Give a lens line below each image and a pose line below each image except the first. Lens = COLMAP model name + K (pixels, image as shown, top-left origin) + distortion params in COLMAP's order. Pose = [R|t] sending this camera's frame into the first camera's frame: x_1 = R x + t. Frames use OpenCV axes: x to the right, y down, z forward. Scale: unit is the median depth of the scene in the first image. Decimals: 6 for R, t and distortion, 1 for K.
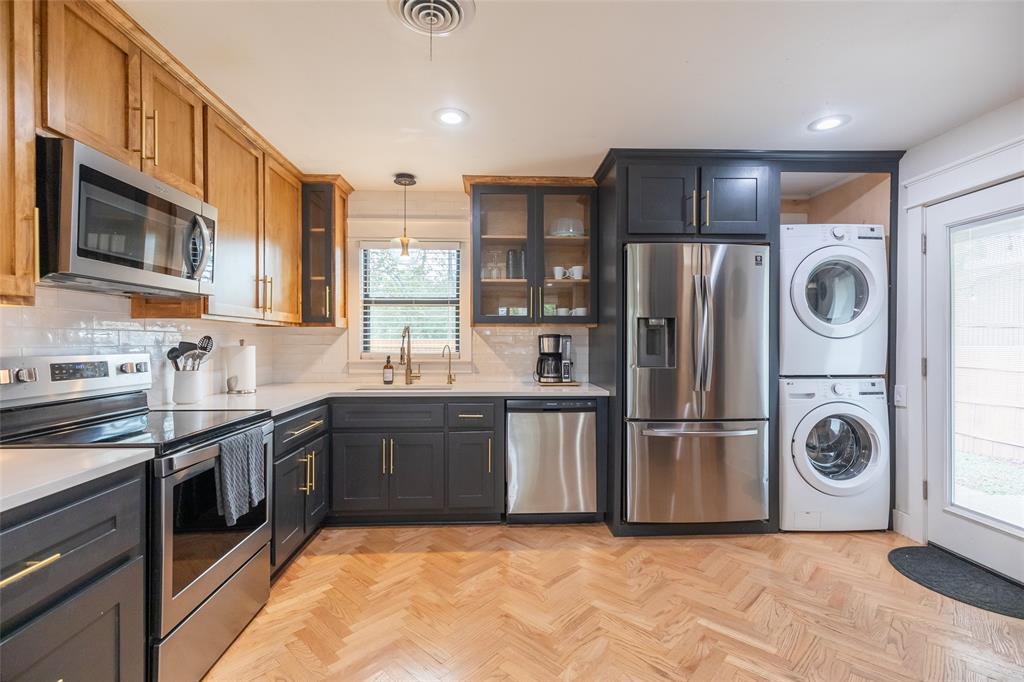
lens RADIAL K [[460.7, 0, 514.8], [0, 460.7, 341.9], [0, 0, 1]] dist [0.002520, -0.001134]
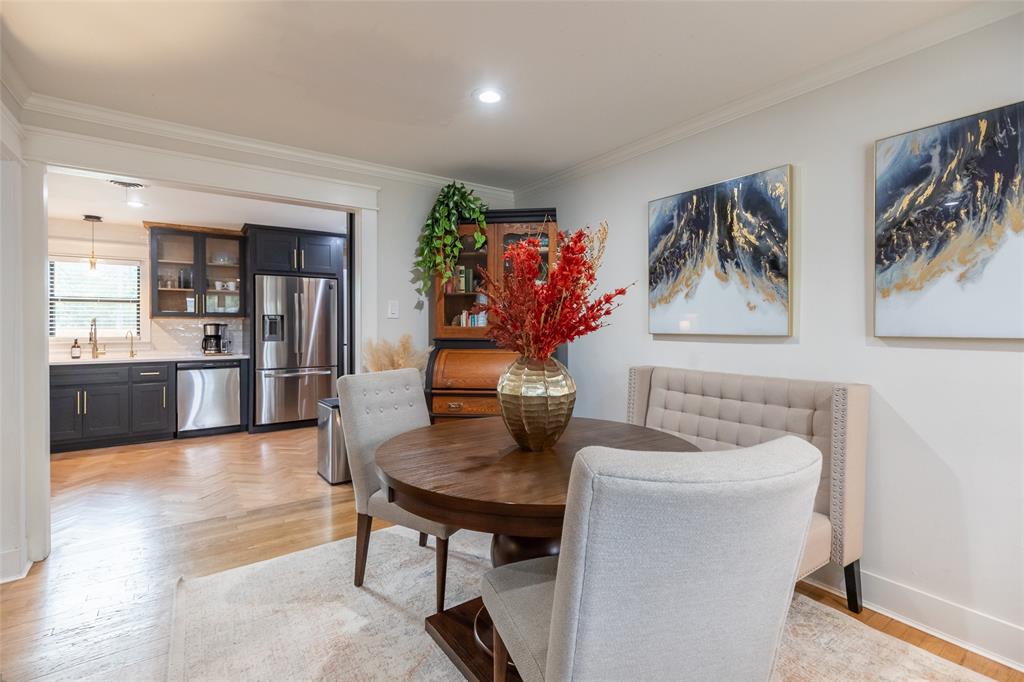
lens RADIAL K [[460.7, 0, 511.8], [0, 460.7, 326.6], [0, 0, 1]] dist [0.002520, -0.001134]
pose [[0.845253, -0.003719, 0.534353, 0.100829], [0.007571, 0.999959, -0.005016, 0.010062], [-0.534312, 0.008286, 0.845247, -0.921527]]
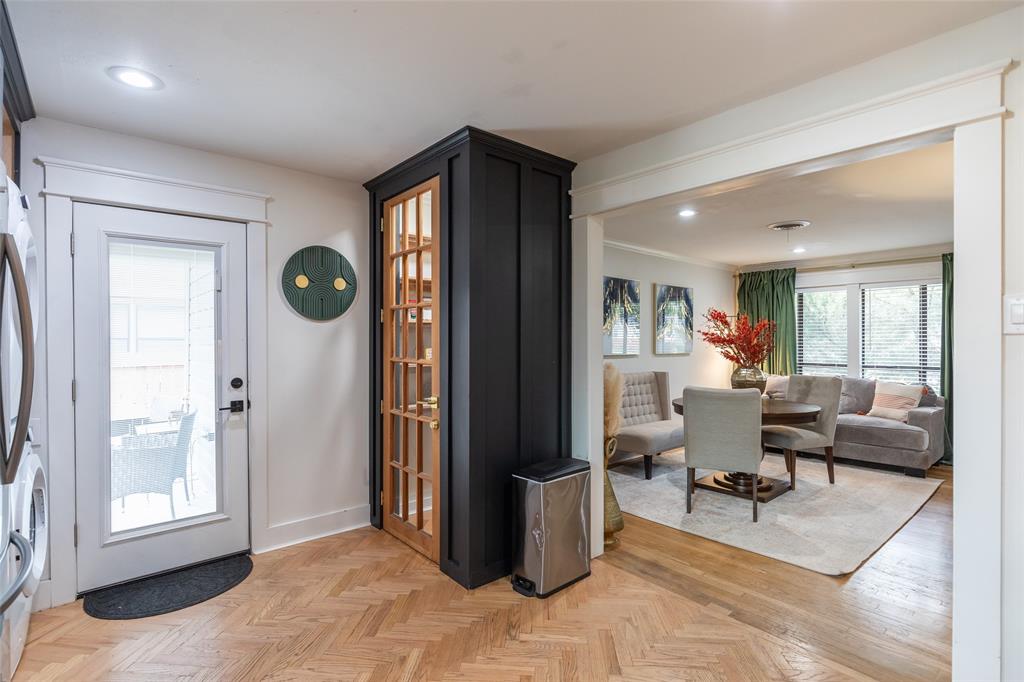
lens RADIAL K [[492.3, 0, 509.1], [0, 492.3, 343.1], [0, 0, 1]] dist [-0.000136, -0.000024]
pose [[-0.604155, -0.009819, 0.796807, -0.245039], [0.000004, 0.999924, 0.012325, -0.034734], [-0.796867, 0.007449, -0.604109, 0.715235]]
